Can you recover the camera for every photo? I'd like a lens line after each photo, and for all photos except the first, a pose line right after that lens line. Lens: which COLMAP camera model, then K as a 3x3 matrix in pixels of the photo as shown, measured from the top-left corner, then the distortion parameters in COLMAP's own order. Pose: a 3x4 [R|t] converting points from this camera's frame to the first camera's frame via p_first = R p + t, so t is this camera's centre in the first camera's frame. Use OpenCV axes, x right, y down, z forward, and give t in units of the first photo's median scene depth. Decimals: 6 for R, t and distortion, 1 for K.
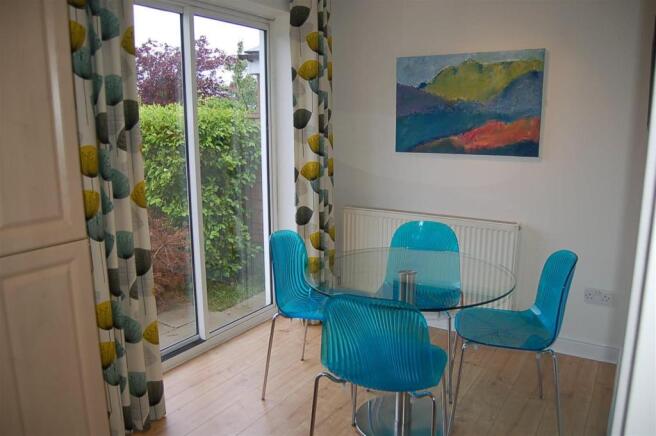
lens RADIAL K [[523.9, 0, 329.6], [0, 523.9, 219.8], [0, 0, 1]] dist [-0.089775, 0.026919]
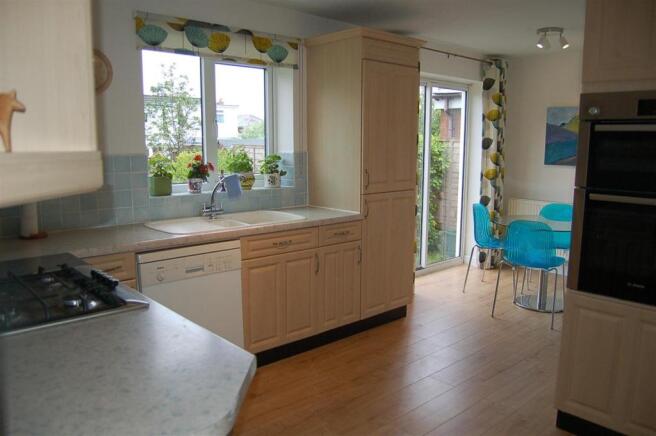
lens RADIAL K [[523.9, 0, 326.3], [0, 523.9, 222.5], [0, 0, 1]] dist [-0.089775, 0.026919]
pose [[0.962476, 0.050328, -0.266659, -0.092898], [-0.059148, 0.997932, -0.025145, 0.135337], [0.264842, 0.039973, 0.963463, -0.749066]]
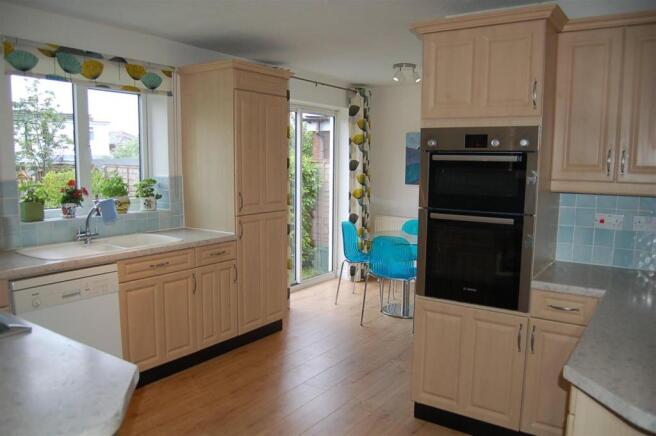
lens RADIAL K [[523.9, 0, 325.5], [0, 523.9, 222.7], [0, 0, 1]] dist [-0.089775, 0.026919]
pose [[0.998837, 0.019395, -0.044138, -0.067057], [-0.022339, 0.997489, -0.067206, 0.132616], [0.042723, 0.068114, 0.996762, -0.820228]]
